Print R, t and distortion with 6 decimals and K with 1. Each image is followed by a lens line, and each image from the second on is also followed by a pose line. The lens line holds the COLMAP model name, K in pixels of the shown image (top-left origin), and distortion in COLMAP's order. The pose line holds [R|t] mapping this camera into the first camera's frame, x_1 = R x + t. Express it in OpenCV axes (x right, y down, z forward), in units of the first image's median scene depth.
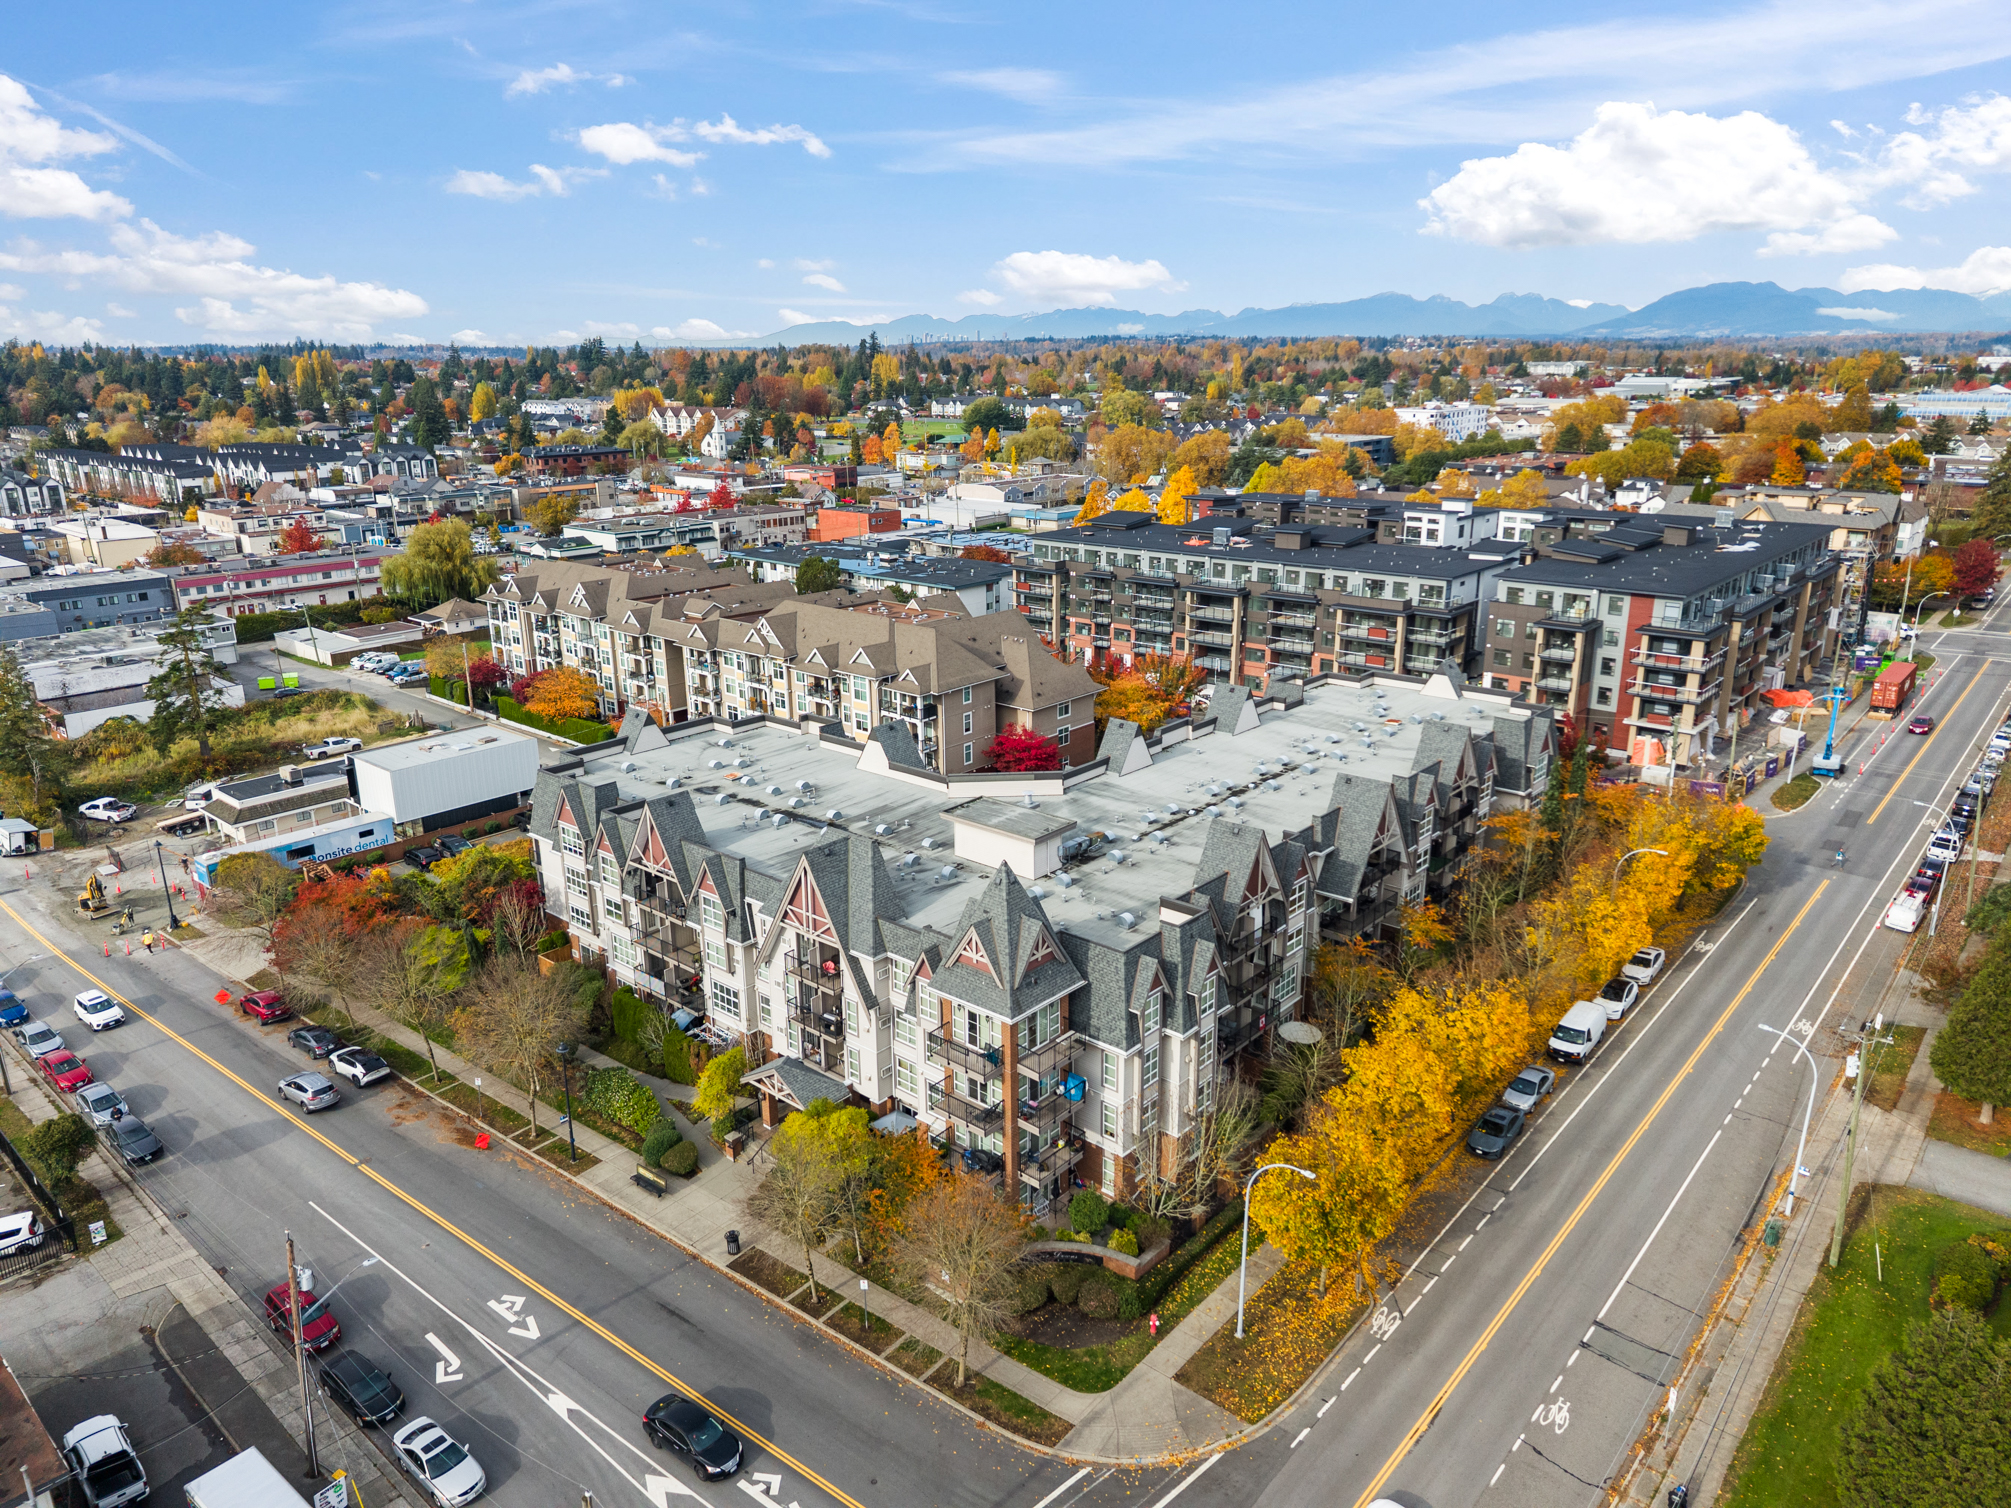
lens RADIAL K [[1426.9, 0, 1005.5], [0, 1426.9, 754.0], [0, 0, 1]] dist [0.012220, 0.001528]
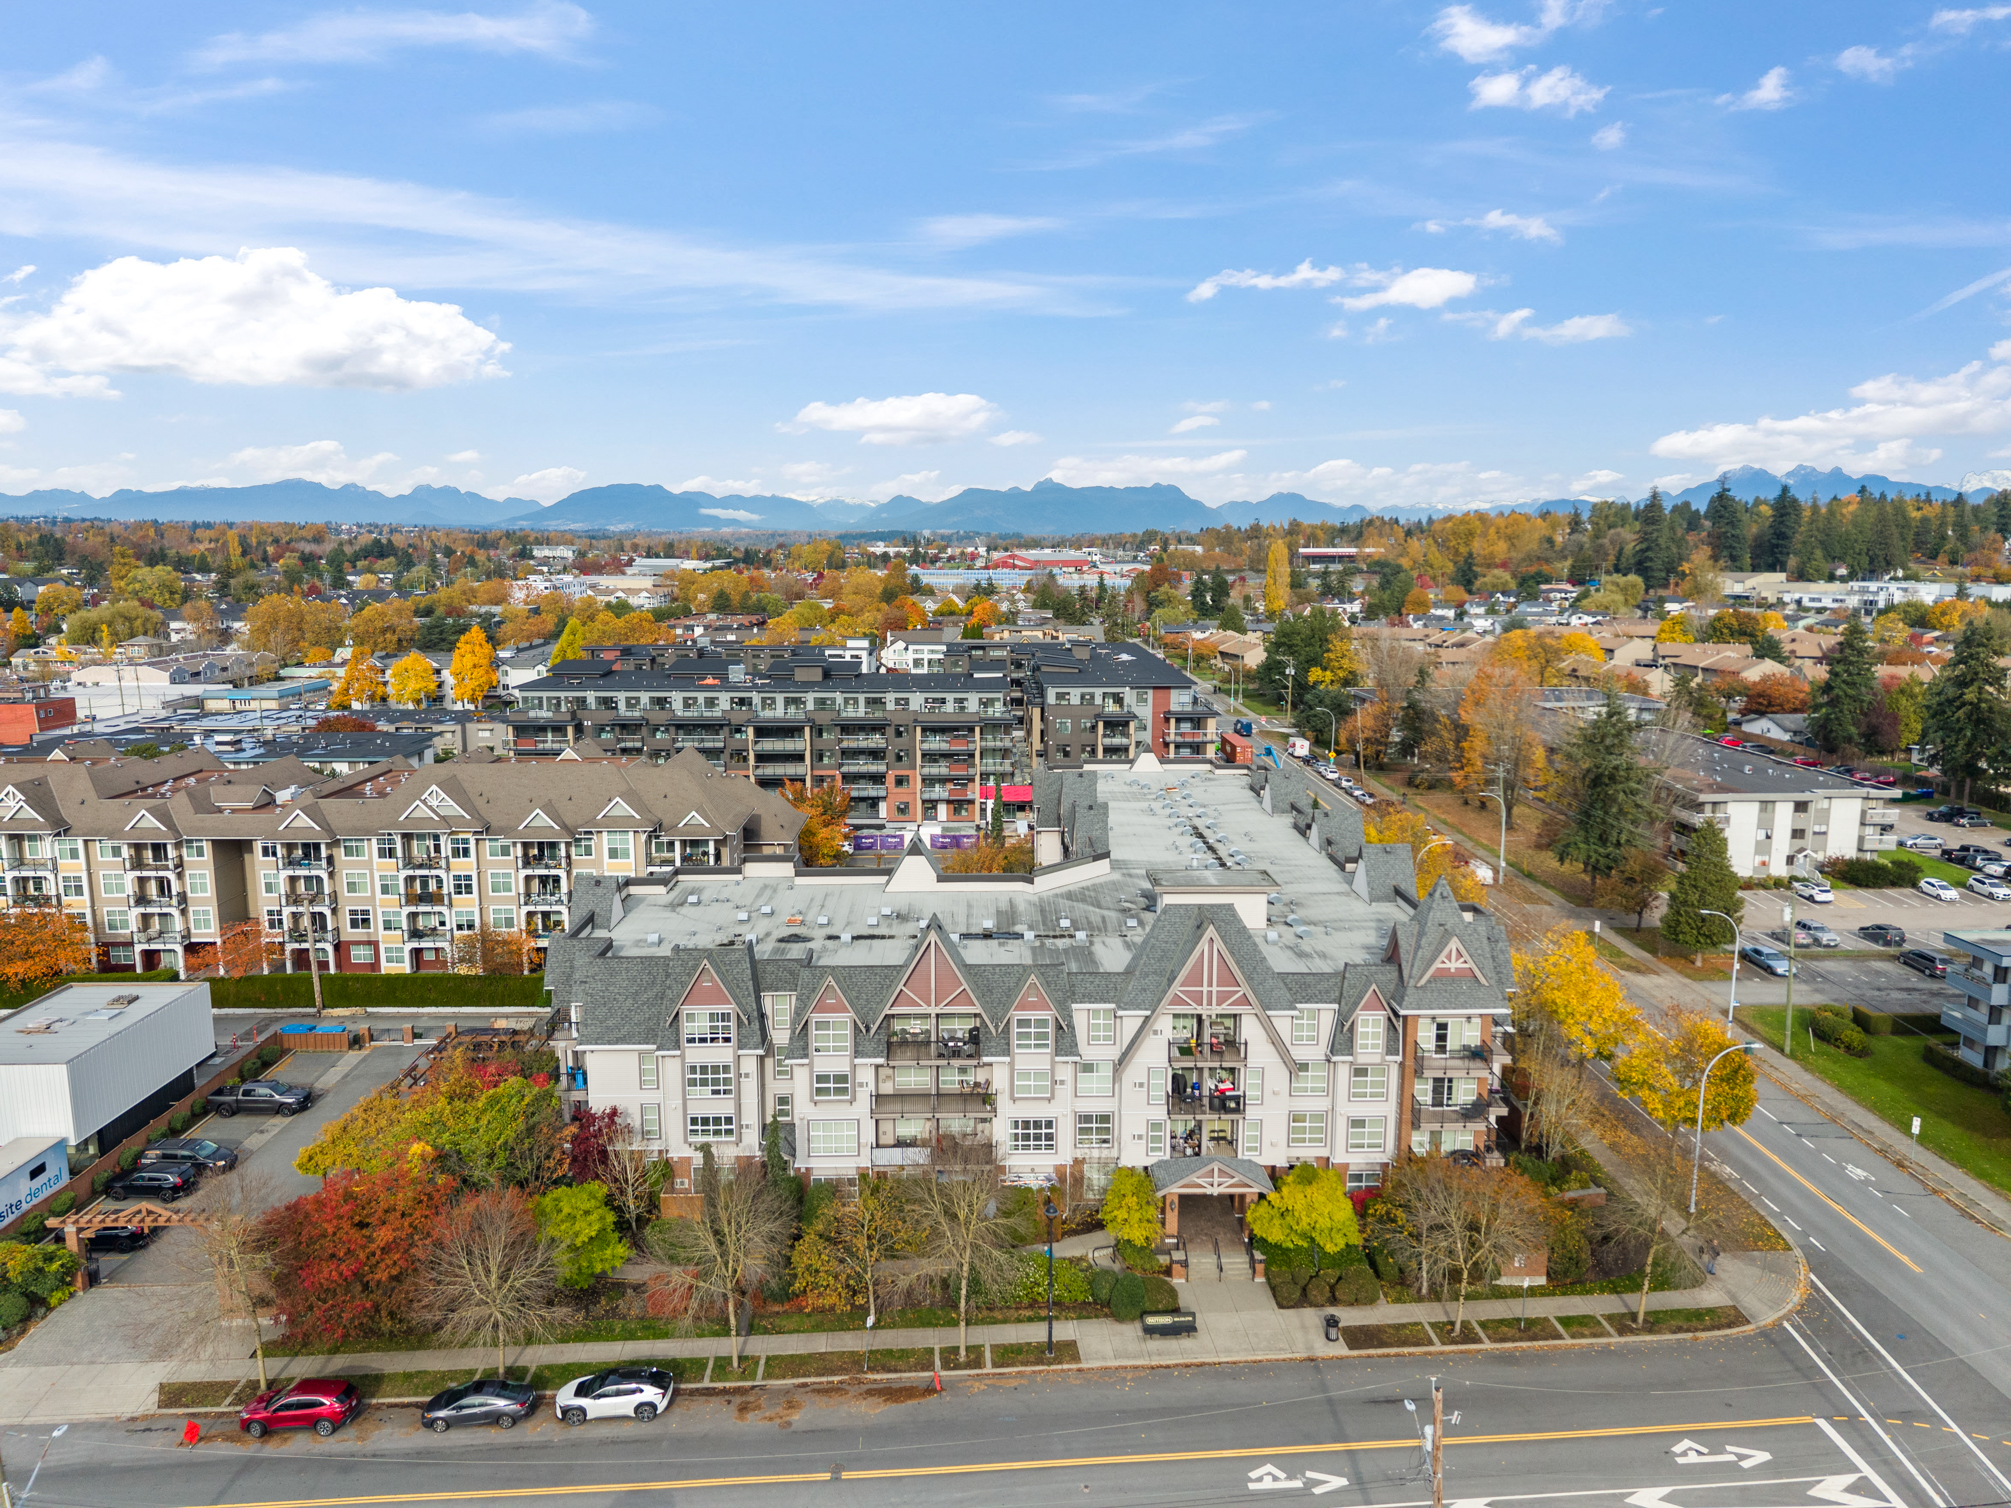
lens RADIAL K [[1426.9, 0, 1005.5], [0, 1426.9, 754.0], [0, 0, 1]] dist [0.012220, 0.001528]
pose [[0.707489, -0.090996, 0.700842, -0.455301], [0.184156, 0.981154, -0.058512, -0.006028], [-0.682309, 0.170461, 0.710913, 0.195172]]
